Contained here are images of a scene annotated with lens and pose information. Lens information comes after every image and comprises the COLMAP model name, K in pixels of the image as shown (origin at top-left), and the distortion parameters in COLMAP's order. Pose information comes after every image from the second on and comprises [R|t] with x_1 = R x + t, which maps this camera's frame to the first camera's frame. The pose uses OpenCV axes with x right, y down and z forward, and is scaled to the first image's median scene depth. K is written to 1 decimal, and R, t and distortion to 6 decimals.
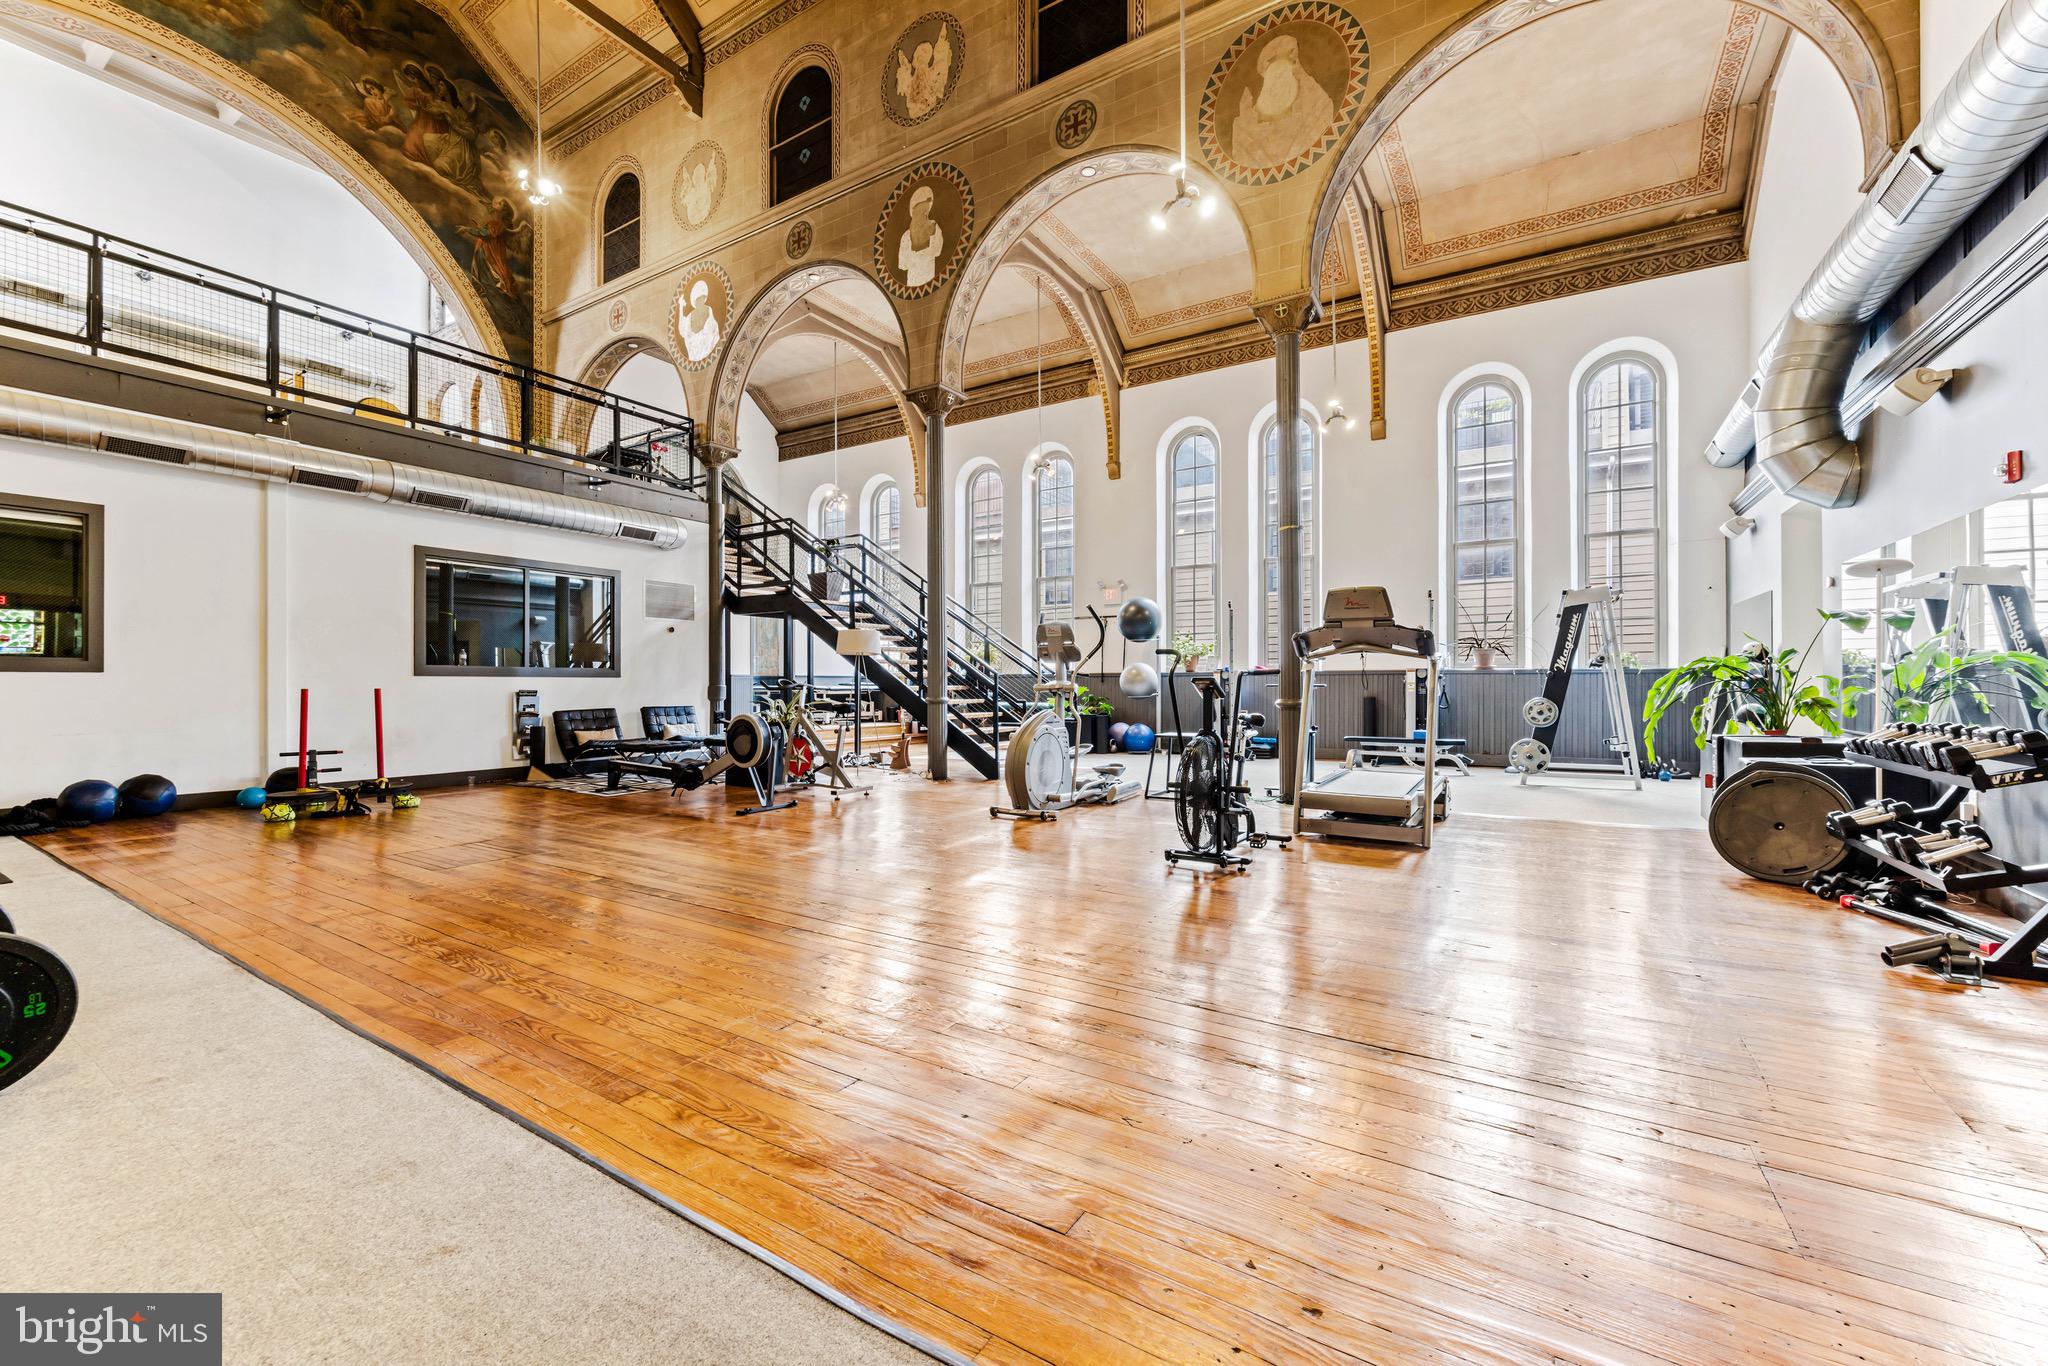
lens RADIAL K [[818.5, 0, 993.9], [0, 818.5, 683.1], [0, 0, 1]] dist [-0.008960, 0.000044]
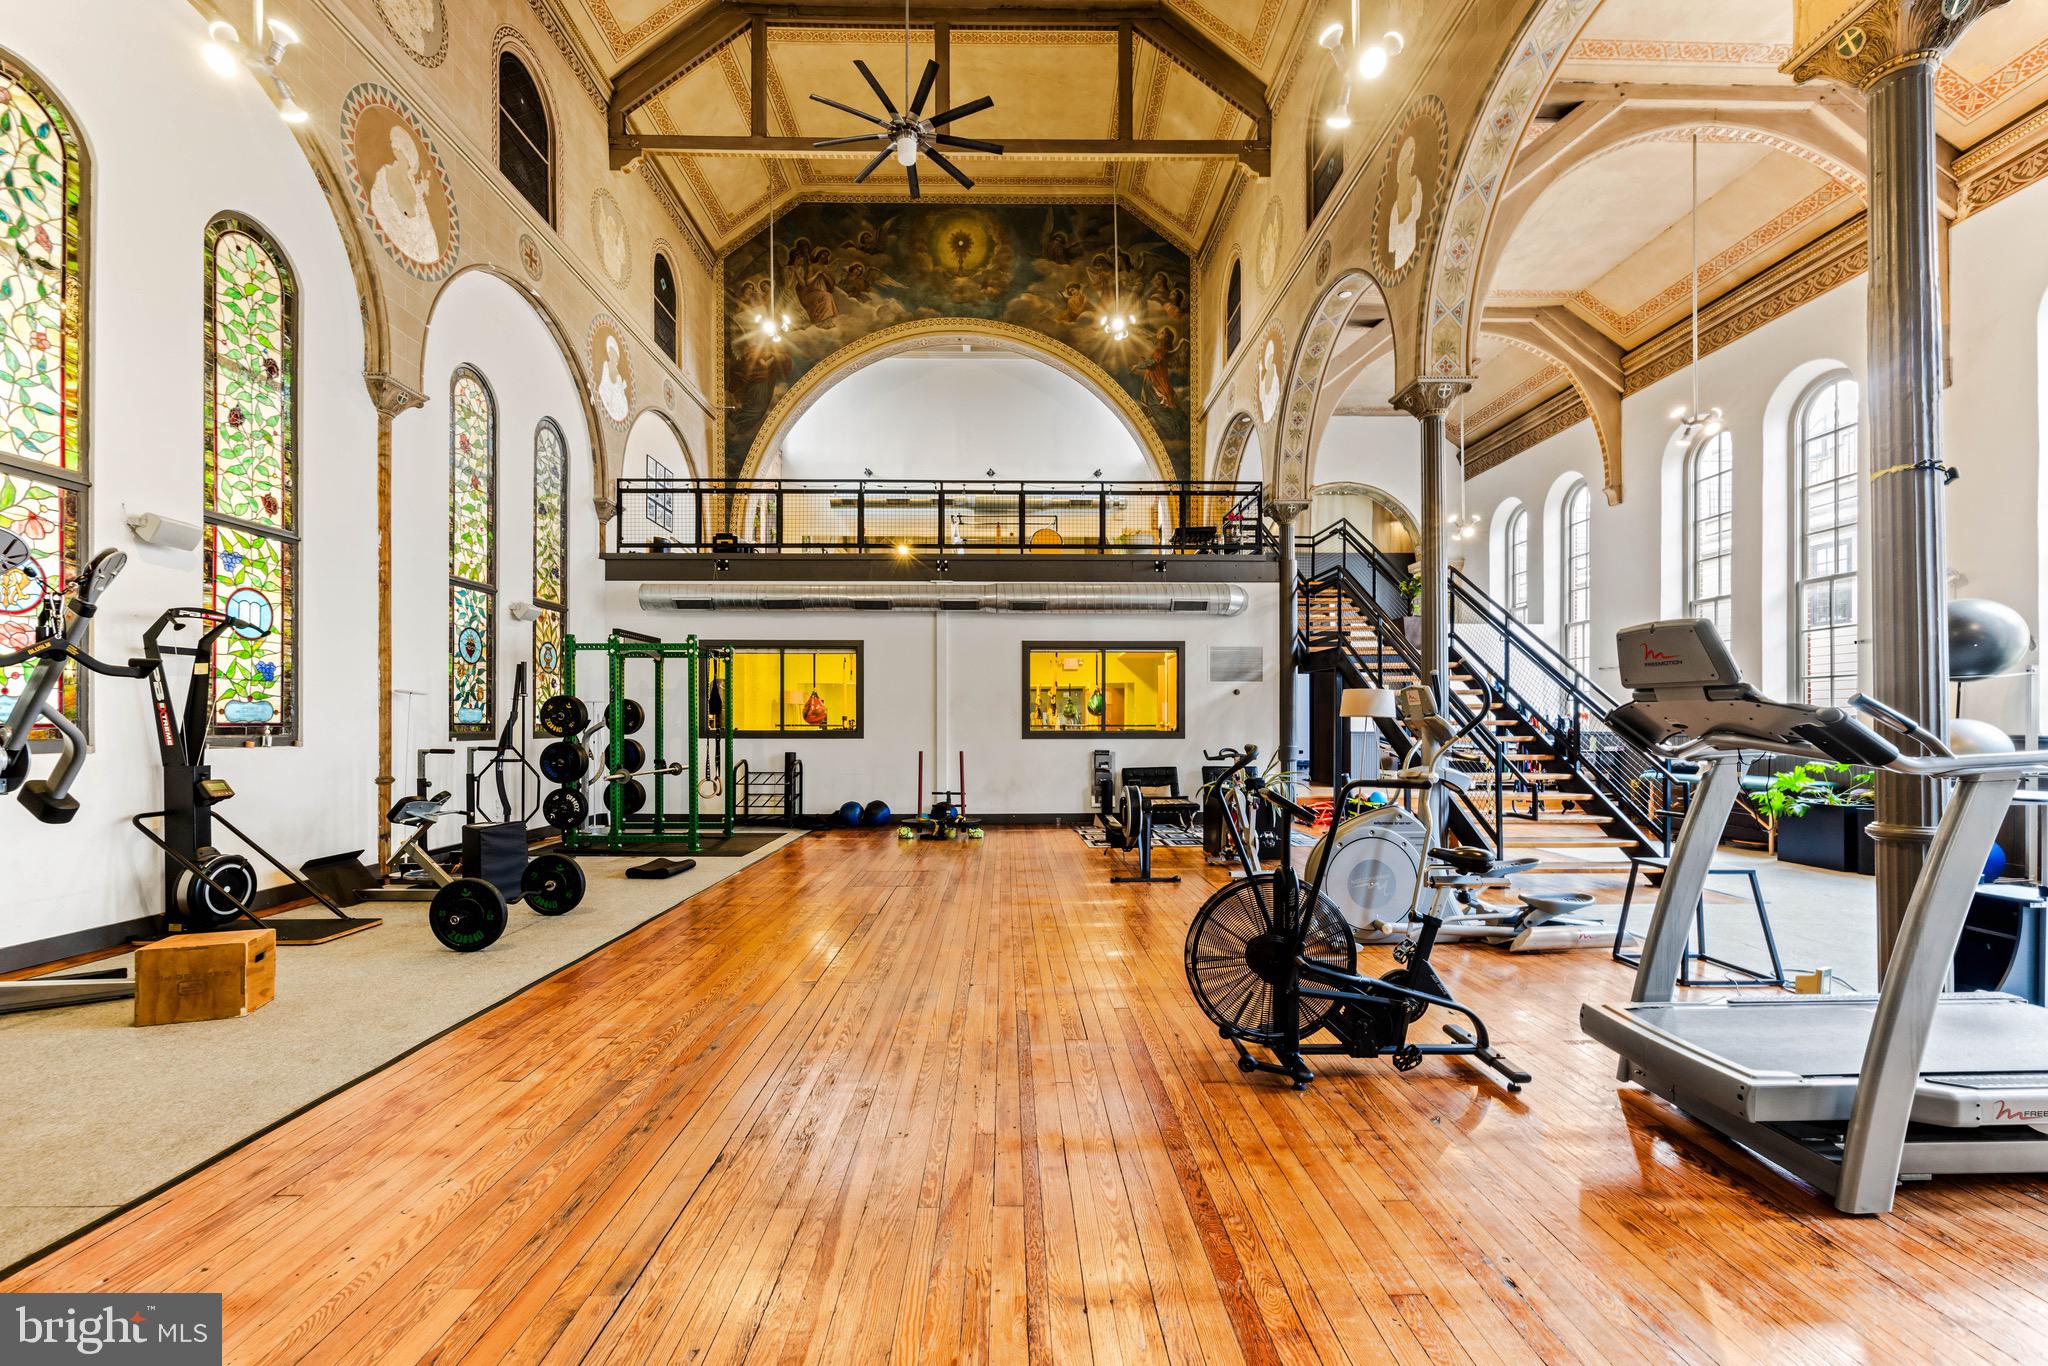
lens RADIAL K [[818.5, 0, 1015.5], [0, 818.5, 716.3], [0, 0, 1]] dist [-0.008960, 0.000044]
pose [[0.546546, -0.006513, -0.837404, 0.333659], [0.003386, 0.999979, -0.005567, -0.031378], [0.837422, 0.000207, 0.546557, 0.211781]]
